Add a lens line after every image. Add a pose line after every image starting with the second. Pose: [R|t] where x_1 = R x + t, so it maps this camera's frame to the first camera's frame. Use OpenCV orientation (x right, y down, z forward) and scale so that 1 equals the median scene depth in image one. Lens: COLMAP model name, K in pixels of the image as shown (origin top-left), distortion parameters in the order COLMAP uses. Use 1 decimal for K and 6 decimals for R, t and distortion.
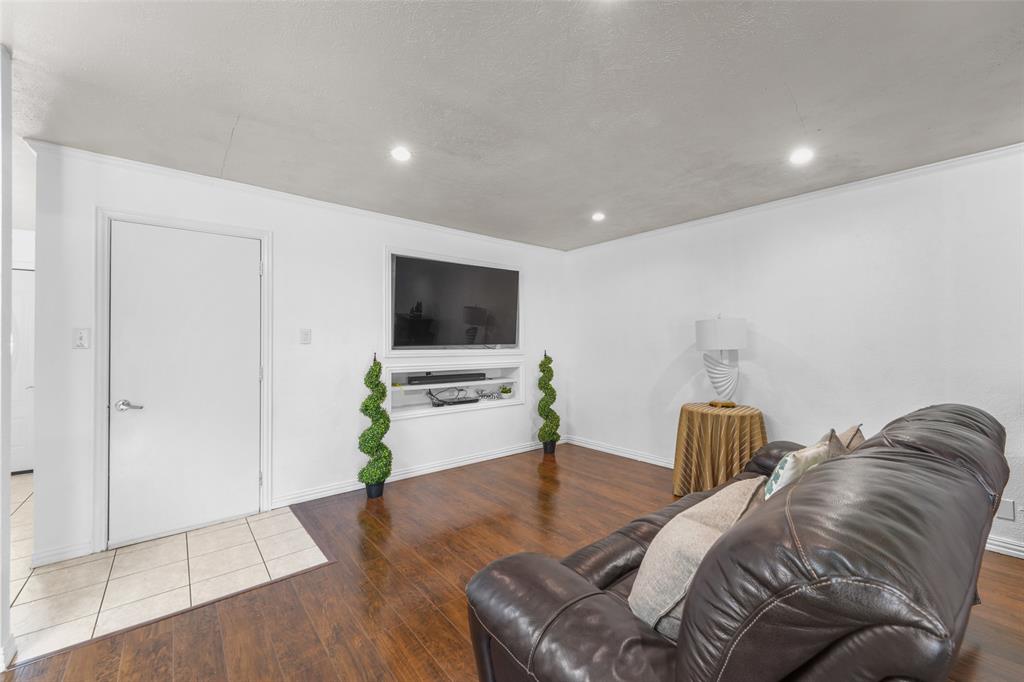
lens RADIAL K [[410.8, 0, 511.7], [0, 410.8, 341.6], [0, 0, 1]] dist [0.005731, -0.000376]
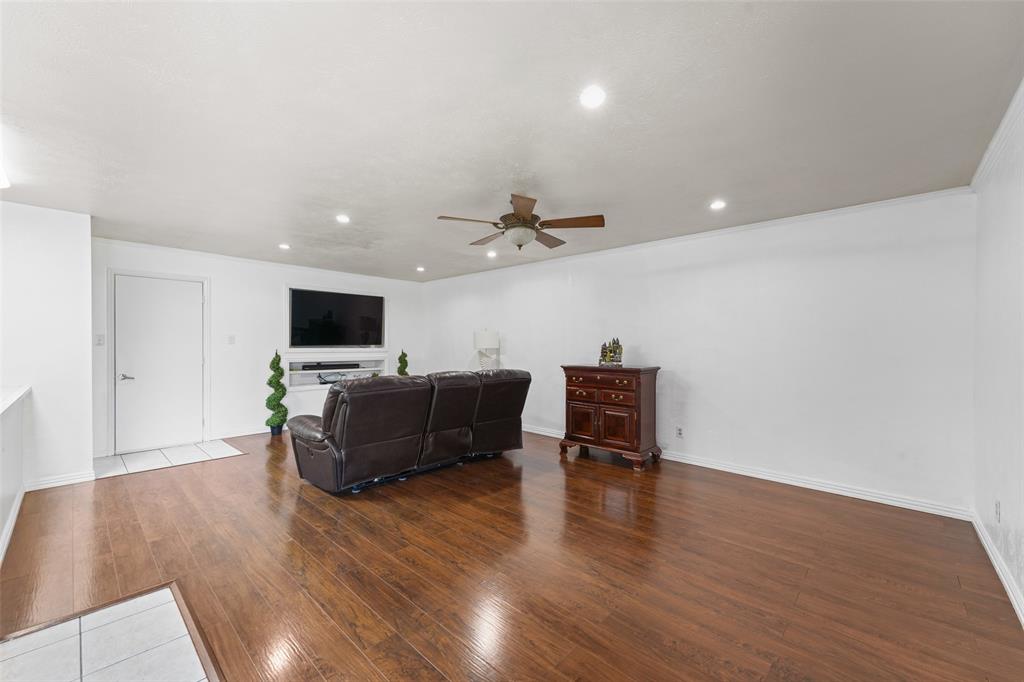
lens RADIAL K [[410.8, 0, 514.1], [0, 410.8, 347.9], [0, 0, 1]] dist [0.005731, -0.000376]
pose [[0.991008, 0.002867, 0.133771, 0.376563], [-0.004464, 0.999922, 0.011643, -0.002291], [-0.133727, -0.012136, 0.990944, -0.739909]]
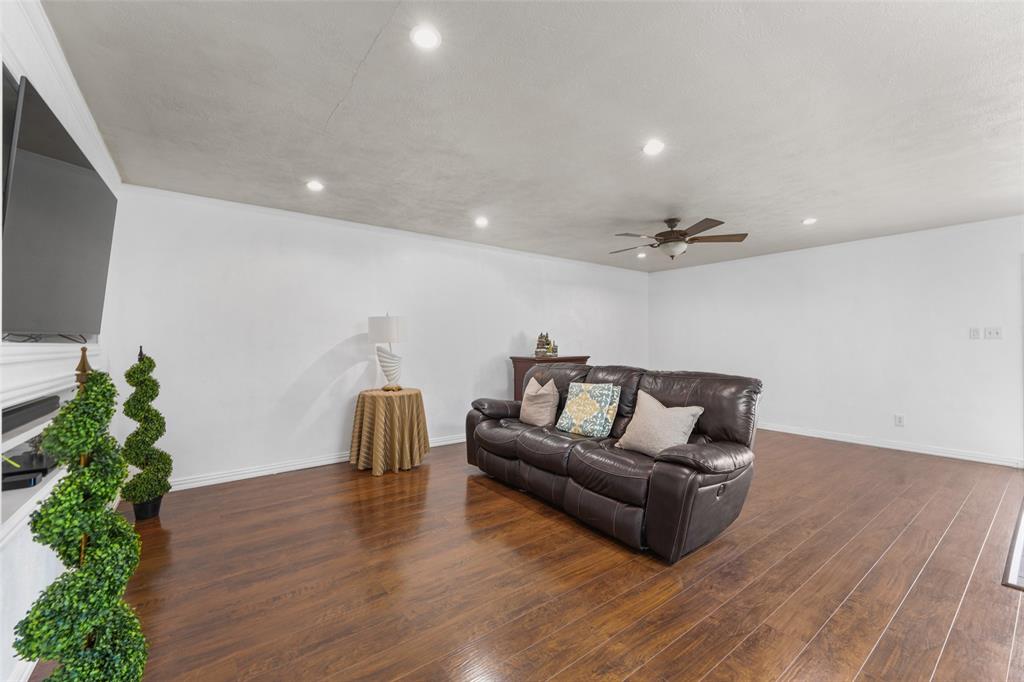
lens RADIAL K [[410.8, 0, 509.5], [0, 410.8, 341.8], [0, 0, 1]] dist [0.005731, -0.000376]
pose [[0.052398, 0.001525, 0.998625, -0.634151], [0.003103, 0.999994, -0.001689, 0.019792], [-0.998621, 0.003187, 0.052393, 0.573504]]
